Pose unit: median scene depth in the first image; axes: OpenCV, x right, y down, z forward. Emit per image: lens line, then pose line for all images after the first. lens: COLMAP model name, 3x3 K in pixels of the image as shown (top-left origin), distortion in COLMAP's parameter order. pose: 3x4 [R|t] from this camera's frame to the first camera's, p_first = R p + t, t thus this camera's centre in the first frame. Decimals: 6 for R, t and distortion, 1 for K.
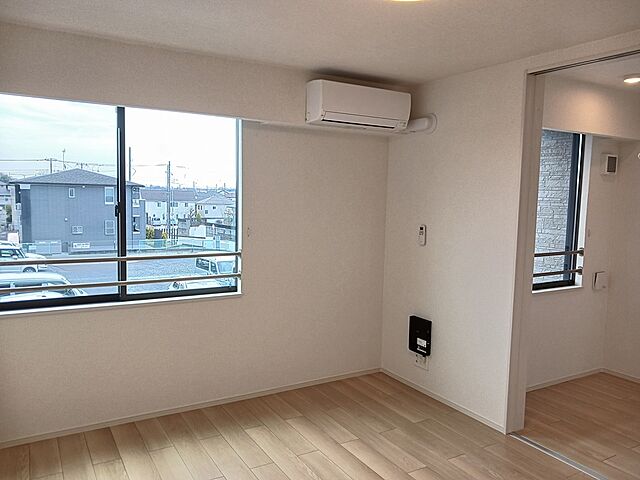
lens RADIAL K [[506.4, 0, 317.7], [0, 506.4, 237.4], [0, 0, 1]] dist [0.009400, 0.001567]
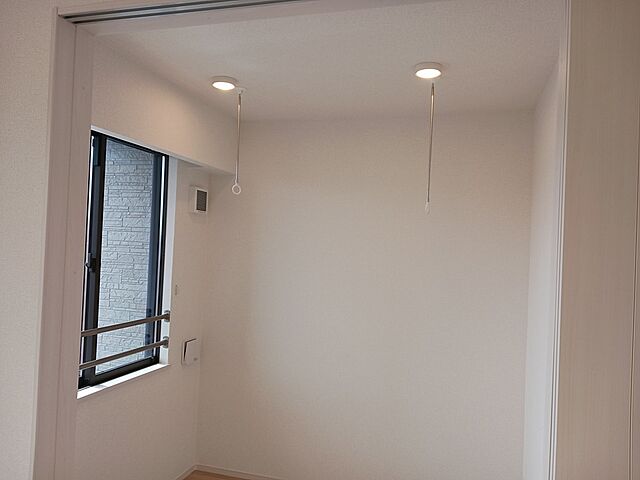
lens RADIAL K [[506.4, 0, 318.5], [0, 506.4, 238.9], [0, 0, 1]] dist [0.009400, 0.001567]
pose [[0.730465, 0.016690, 0.682746, 0.176395], [0.031995, 0.997767, -0.058622, -0.033283], [-0.682200, 0.064666, 0.728300, 0.308927]]
